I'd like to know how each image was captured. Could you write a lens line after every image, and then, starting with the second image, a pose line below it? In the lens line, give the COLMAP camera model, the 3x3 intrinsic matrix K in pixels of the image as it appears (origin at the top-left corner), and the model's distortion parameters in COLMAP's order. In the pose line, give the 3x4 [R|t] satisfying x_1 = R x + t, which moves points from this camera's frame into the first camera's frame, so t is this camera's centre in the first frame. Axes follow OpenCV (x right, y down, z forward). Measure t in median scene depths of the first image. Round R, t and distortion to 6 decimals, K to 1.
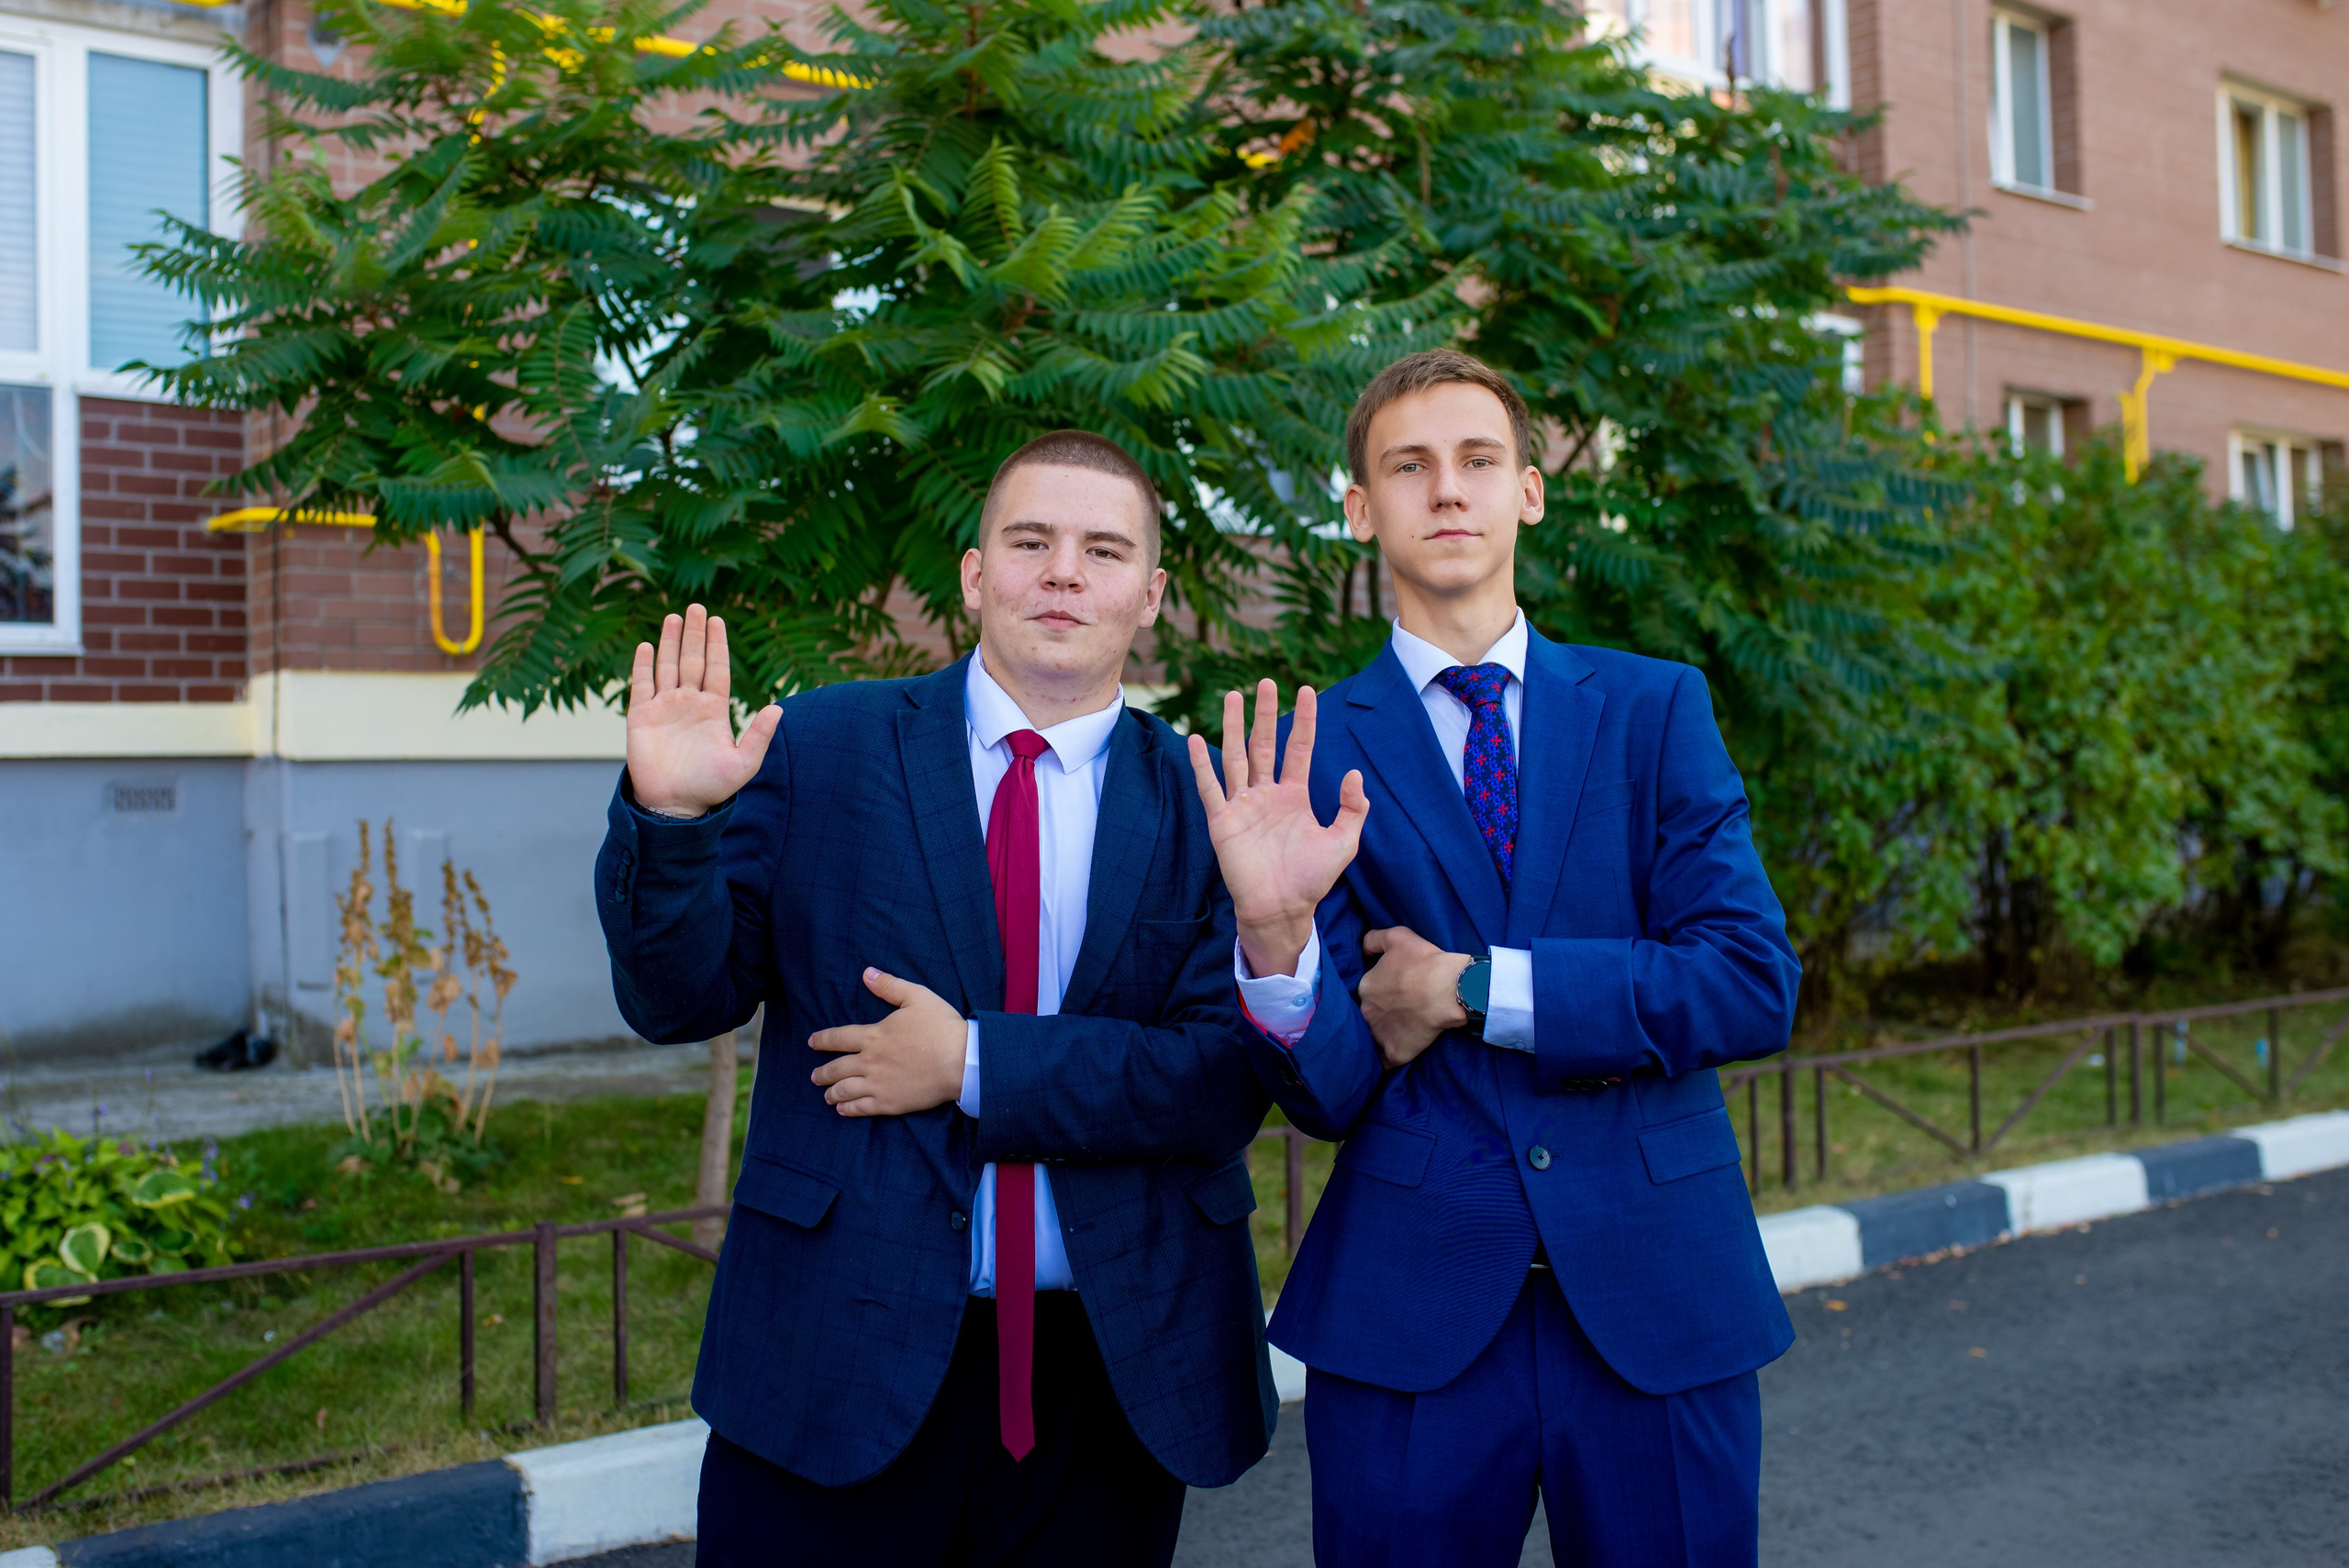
lens RADIAL K [[2504.0, 0, 1040.3], [0, 2504.0, 701.9], [0, 0, 1]] dist [-0.011116, -0.030570]
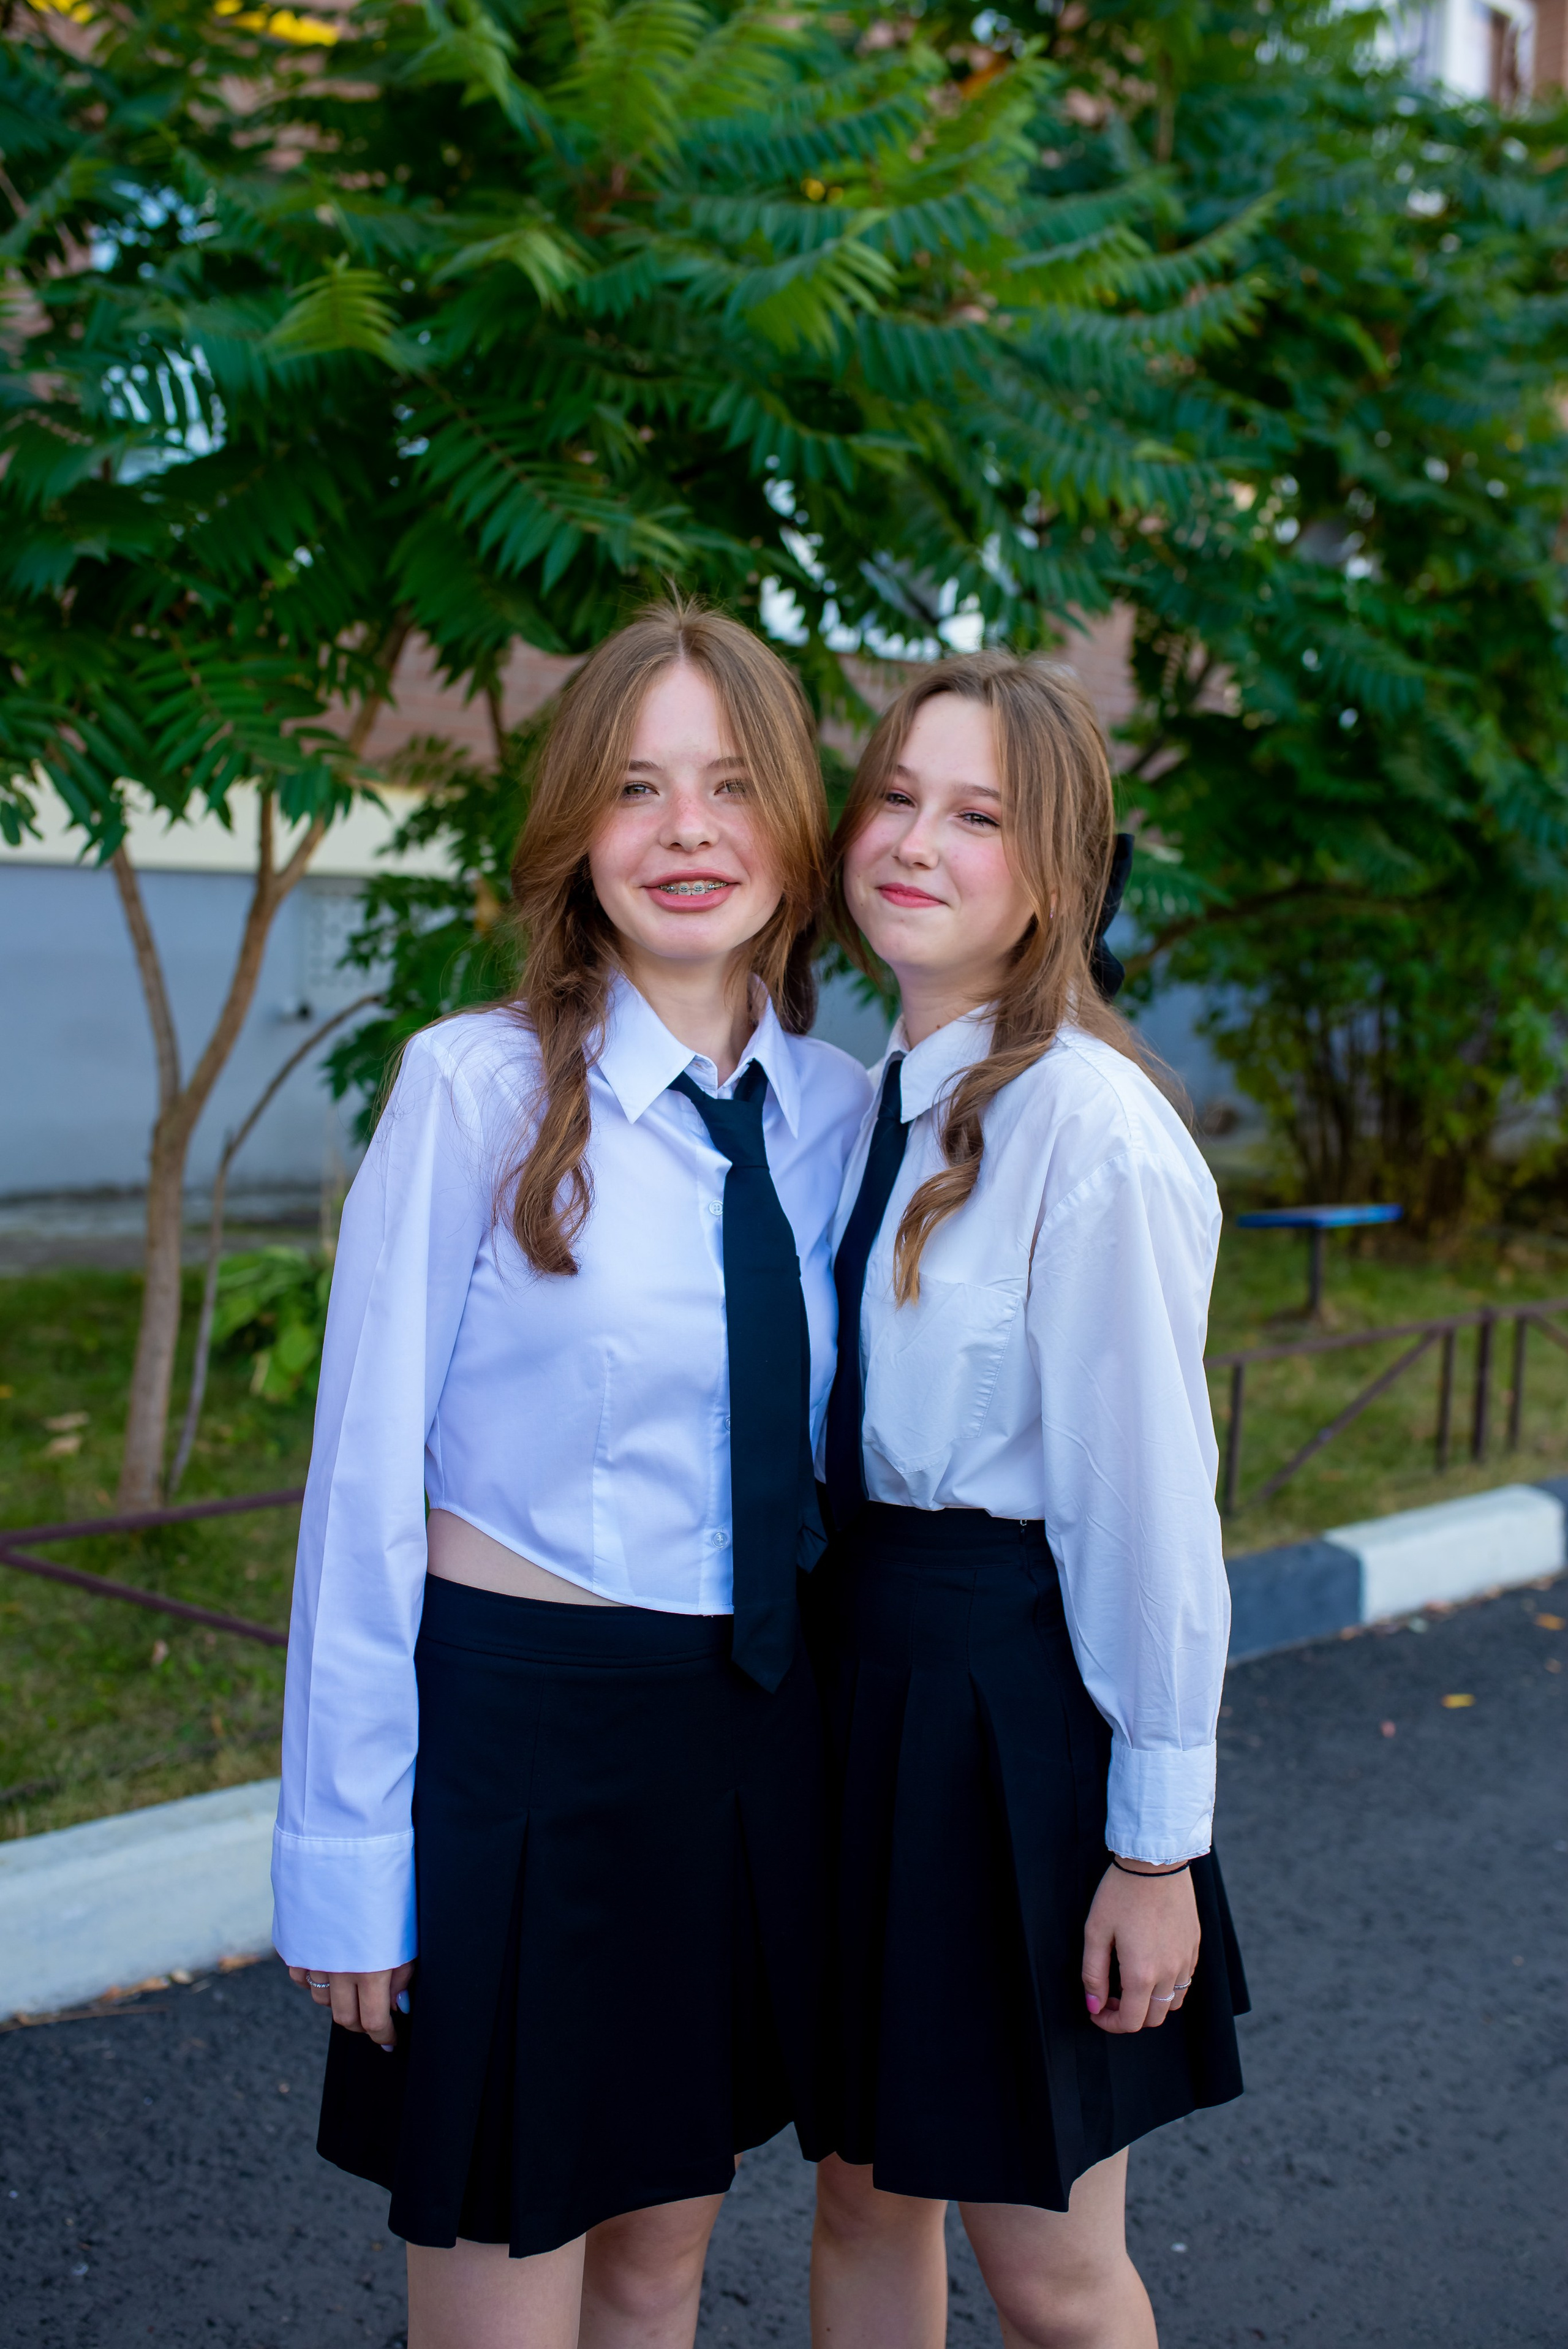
lens RADIAL K [[2432.4, 0, 784.0], [0, 2432.4, 1174.5], [0, 0, 1]] dist [-0.016952, -0.009641]
pose [[0.996068, 0.046167, 0.075610, 0.002259], [-0.056101, 0.989252, 0.135033, 0.003948], [-0.068563, -0.138744, 0.987952, 0.274541]]
